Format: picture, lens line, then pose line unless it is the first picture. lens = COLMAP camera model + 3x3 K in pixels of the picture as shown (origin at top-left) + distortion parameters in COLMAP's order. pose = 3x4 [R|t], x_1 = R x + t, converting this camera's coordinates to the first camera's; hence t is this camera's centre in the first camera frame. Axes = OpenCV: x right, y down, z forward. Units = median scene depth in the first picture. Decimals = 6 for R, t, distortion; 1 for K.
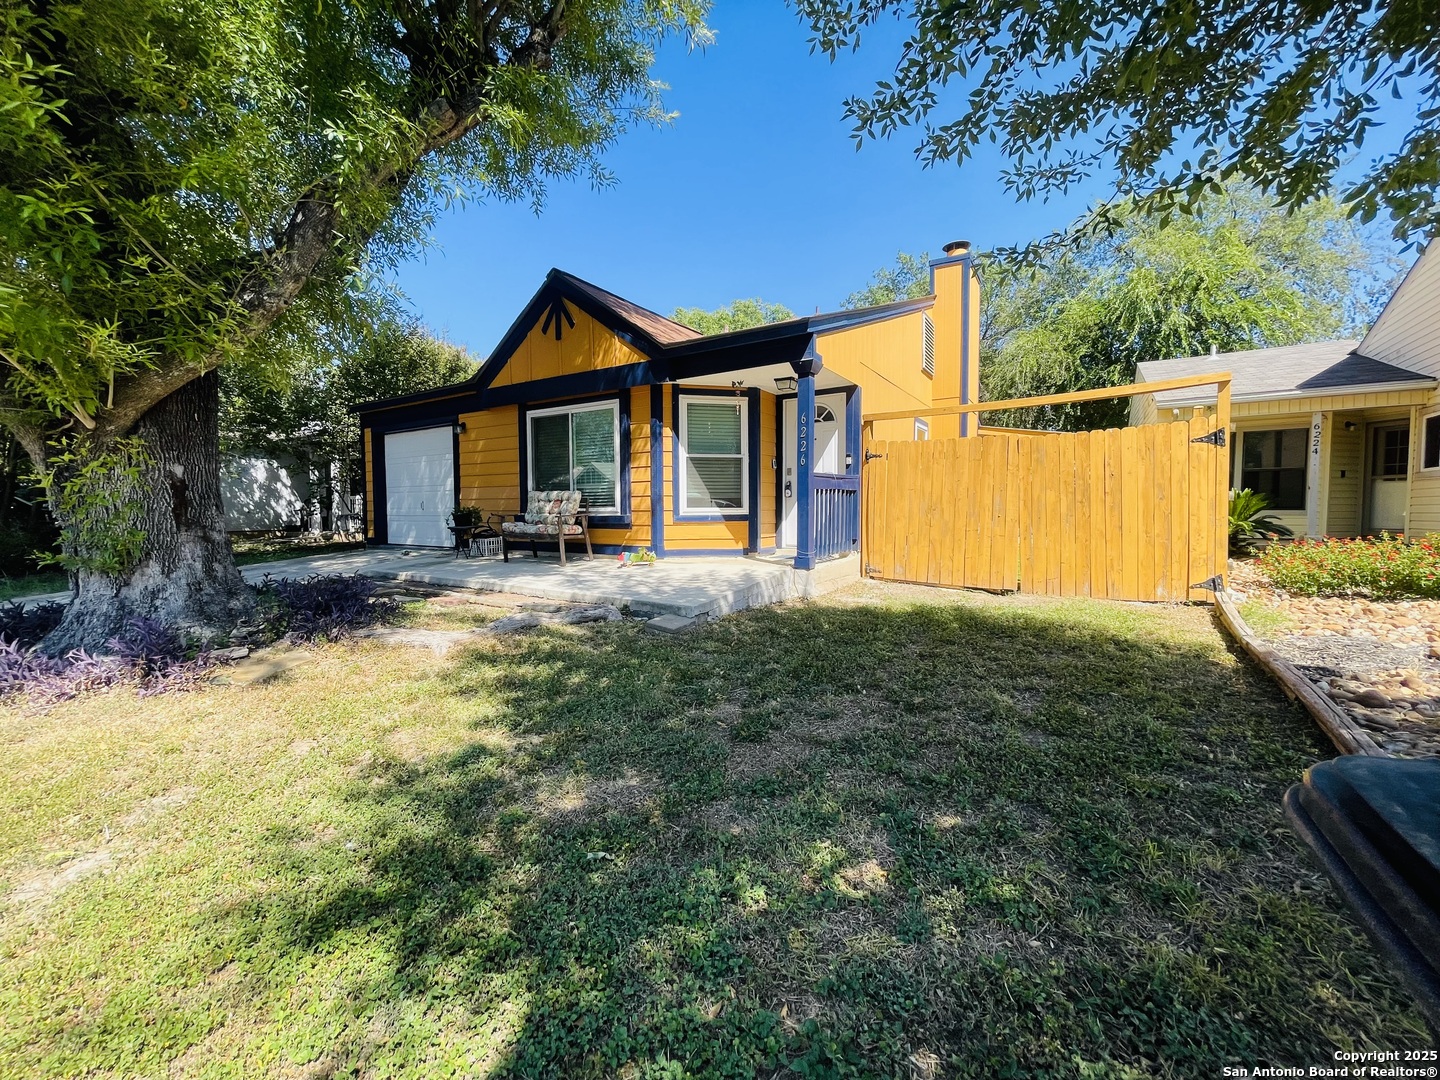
lens RADIAL K [[578.6, 0, 720.0], [0, 578.6, 540.0], [0, 0, 1]] dist [-0.000019, 0.000005]
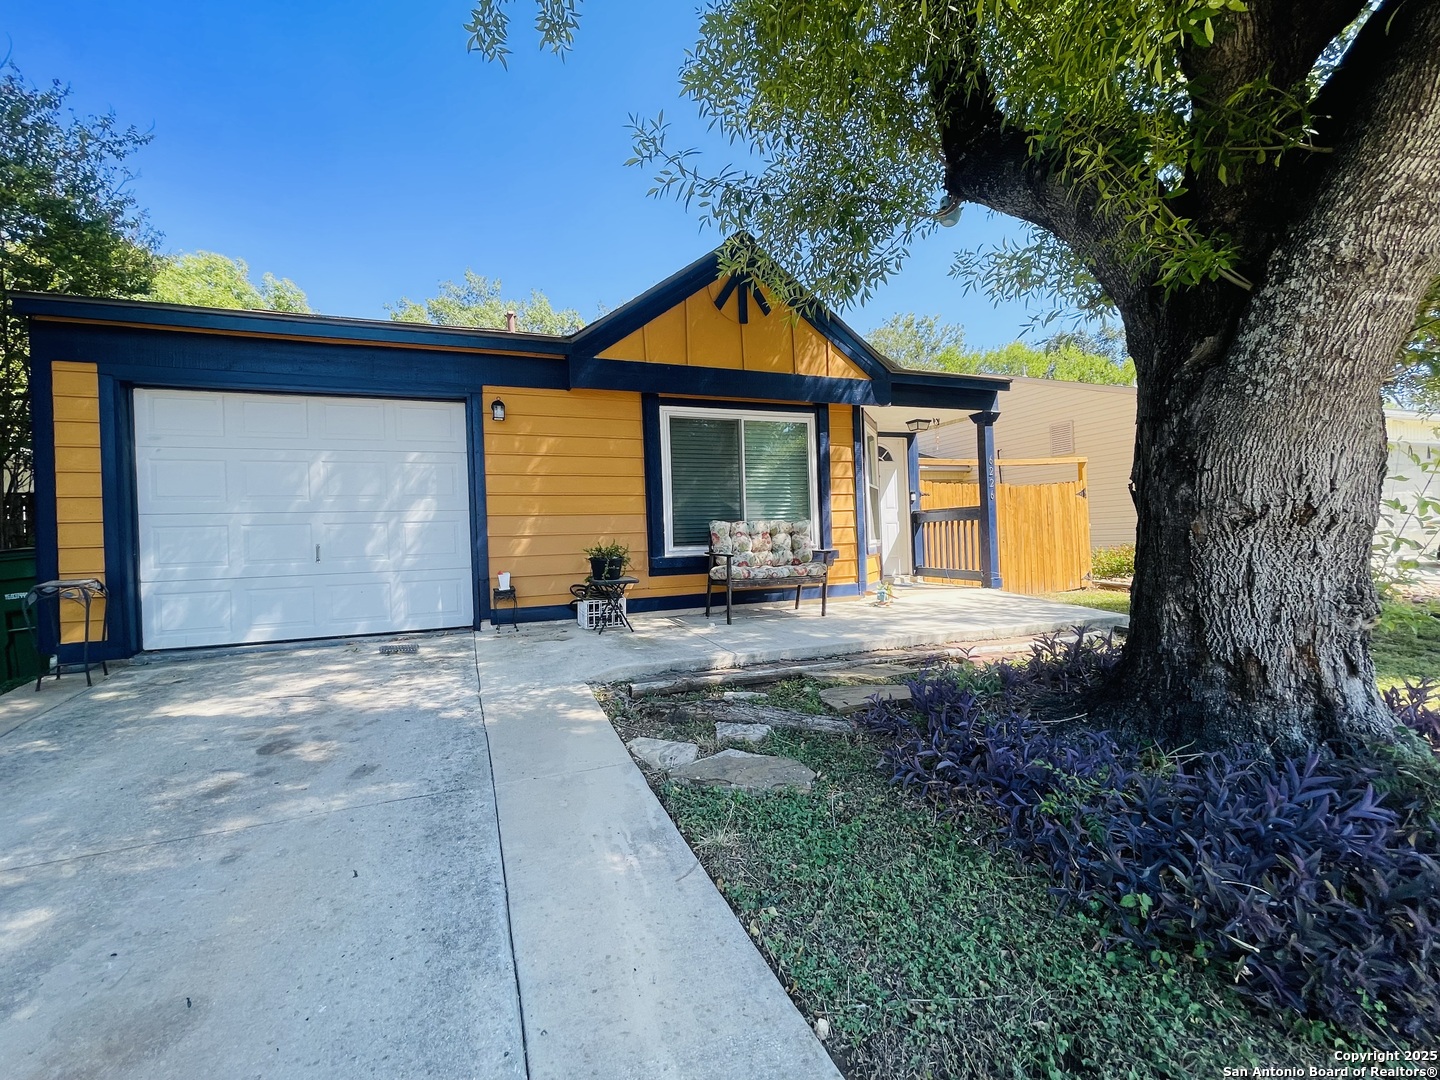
lens RADIAL K [[629.9, 0, 720.0], [0, 629.9, 540.0], [0, 0, 1]] dist [-0.000404, -0.000012]
pose [[0.585635, -0.014325, 0.810448, -0.998579], [0.076305, 0.996378, -0.037527, -0.034765], [-0.806975, 0.083819, 0.584607, 0.578652]]
